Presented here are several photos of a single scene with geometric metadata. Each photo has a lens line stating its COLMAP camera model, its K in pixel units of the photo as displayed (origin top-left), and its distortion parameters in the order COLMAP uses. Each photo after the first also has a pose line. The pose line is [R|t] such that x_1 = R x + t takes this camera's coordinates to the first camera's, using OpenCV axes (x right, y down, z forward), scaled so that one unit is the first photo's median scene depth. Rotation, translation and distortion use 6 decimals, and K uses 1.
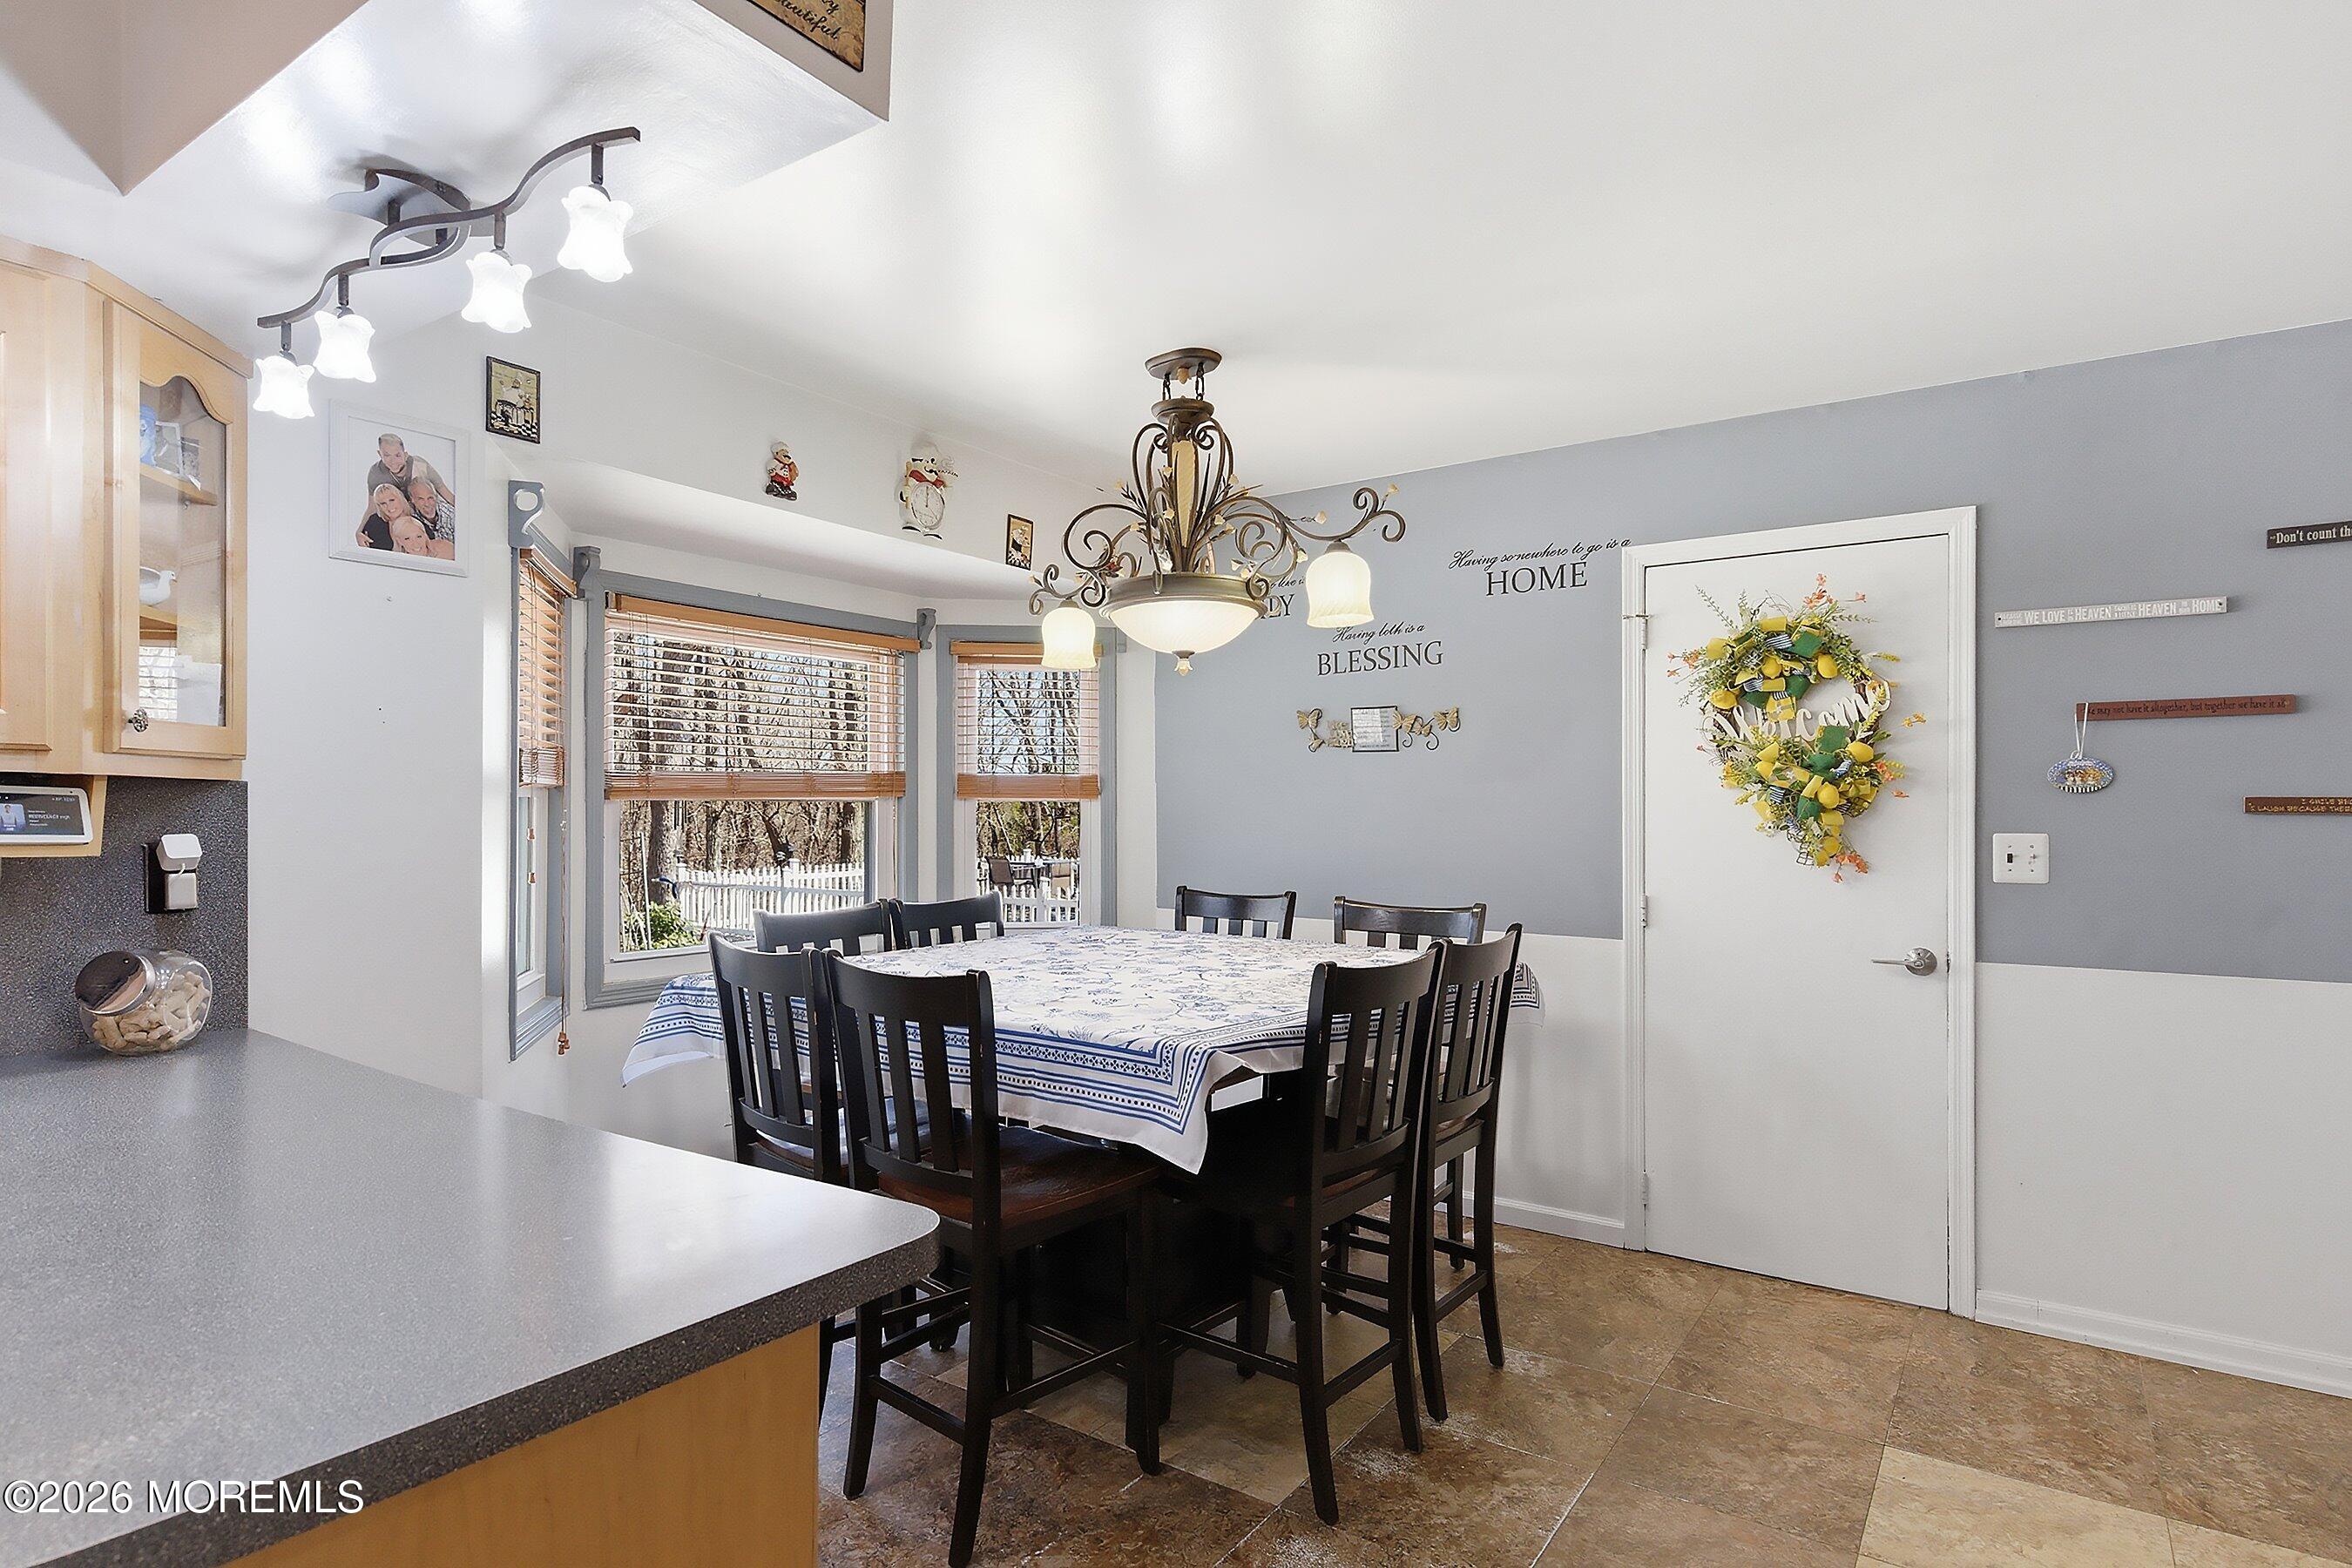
lens RADIAL K [[1251.5, 0, 1172.0], [0, 1251.5, 817.3], [0, 0, 1]] dist [0.010545, 0.000482]
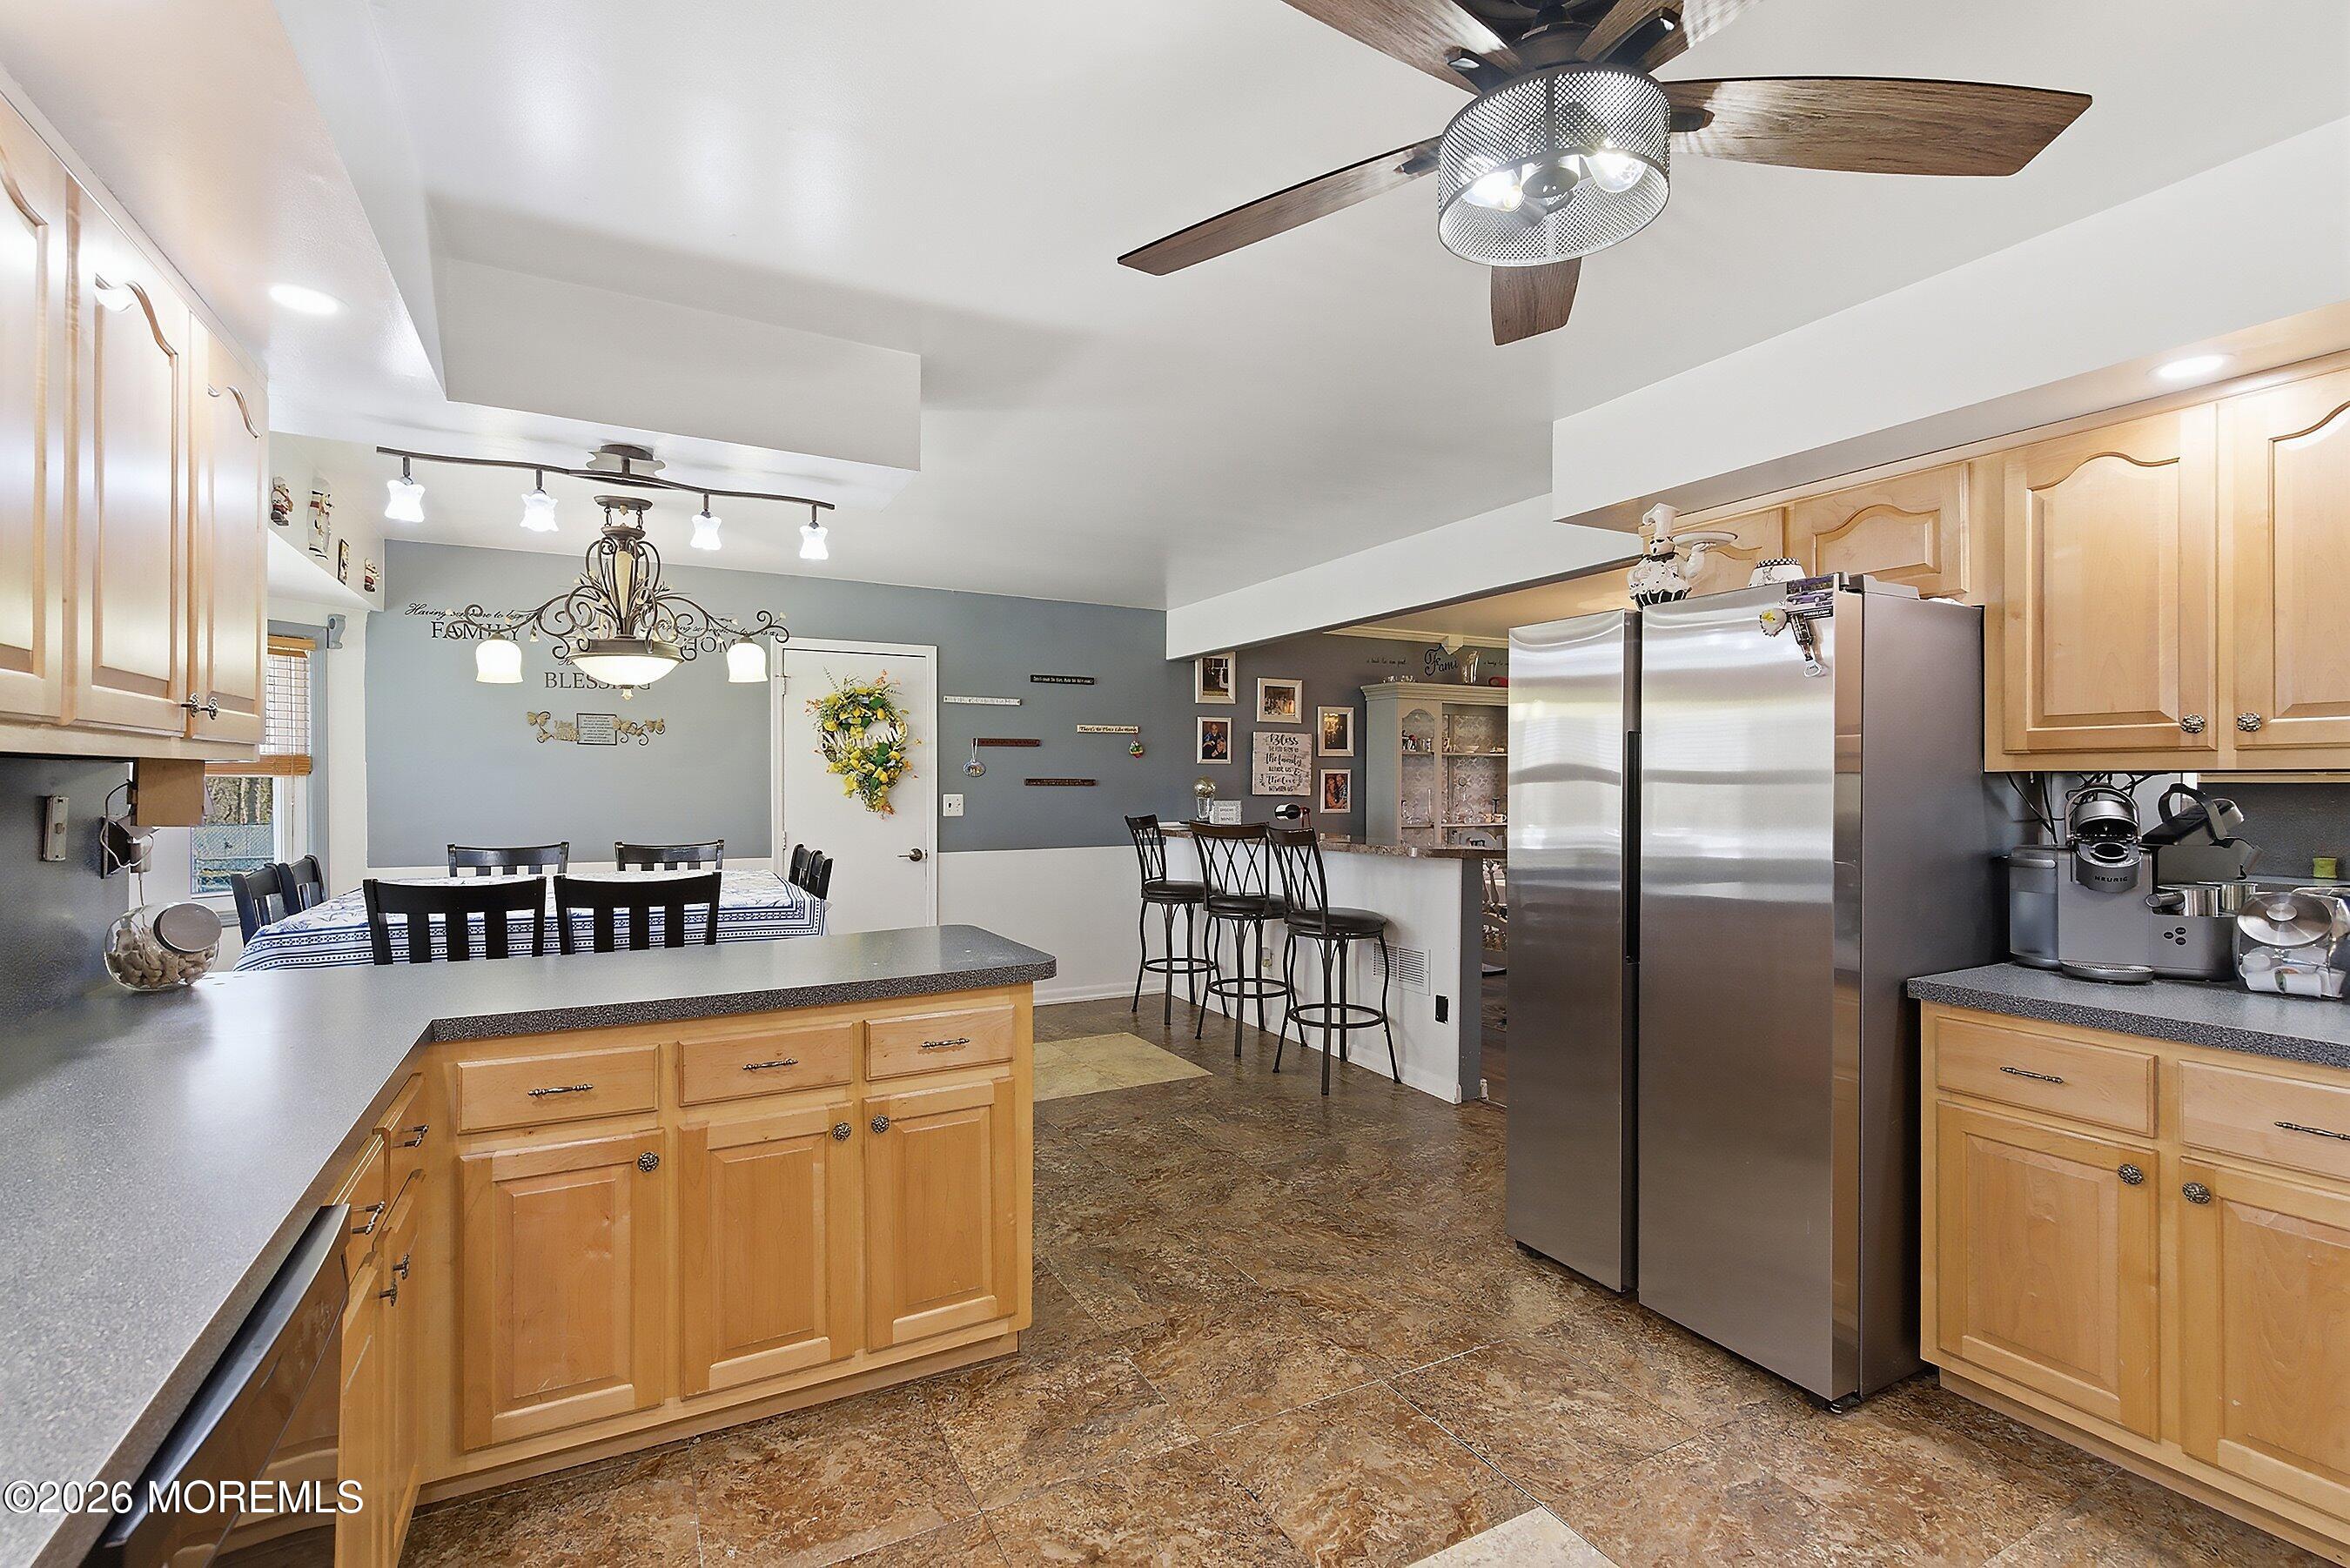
lens RADIAL K [[1060.8, 0, 1180.3], [0, 1060.8, 789.0], [0, 0, 1]] dist [0.007304, -0.000989]
pose [[0.447691, -0.007168, 0.894160, -0.800927], [0.004956, 0.999972, 0.005536, -0.005002], [-0.894175, 0.001953, 0.447714, -0.205953]]
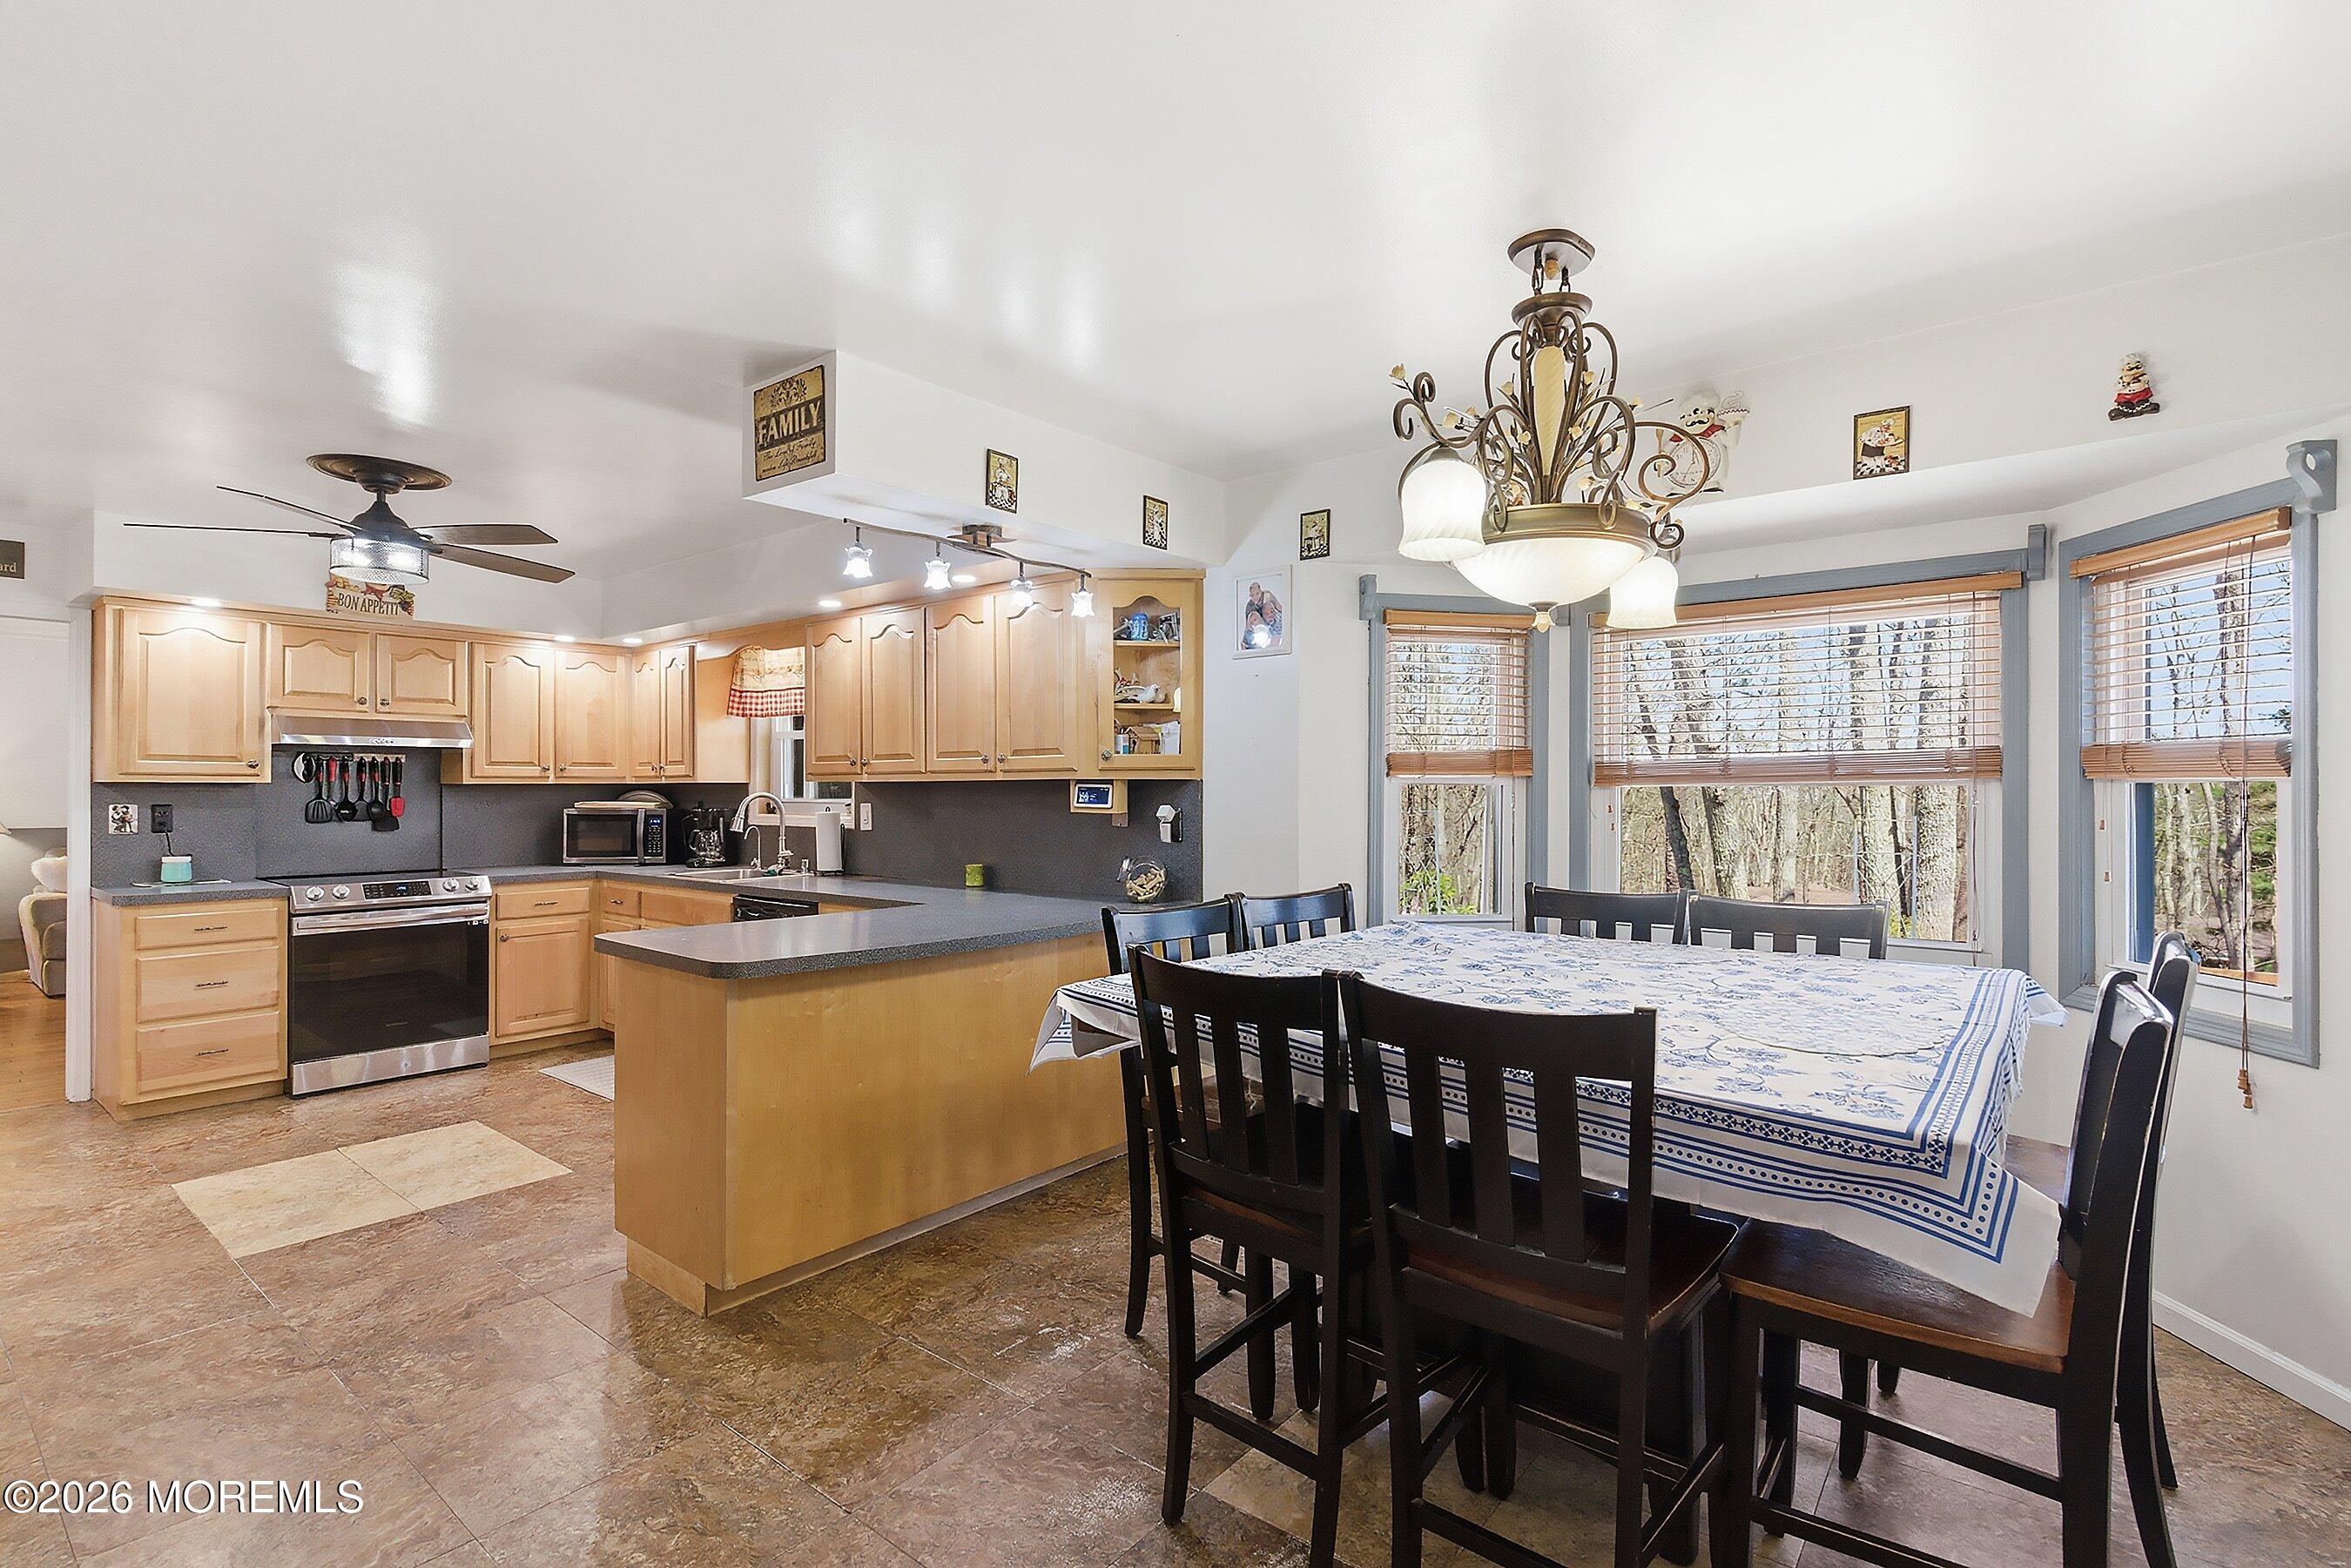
lens RADIAL K [[1105.1, 0, 1183.0], [0, 1105.1, 783.0], [0, 0, 1]] dist [0.004360, -0.002182]
pose [[-0.078394, -0.009797, -0.996874, 0.694948], [-0.006316, 0.999937, -0.009330, -0.005020], [0.996902, 0.005565, -0.078451, 0.756754]]
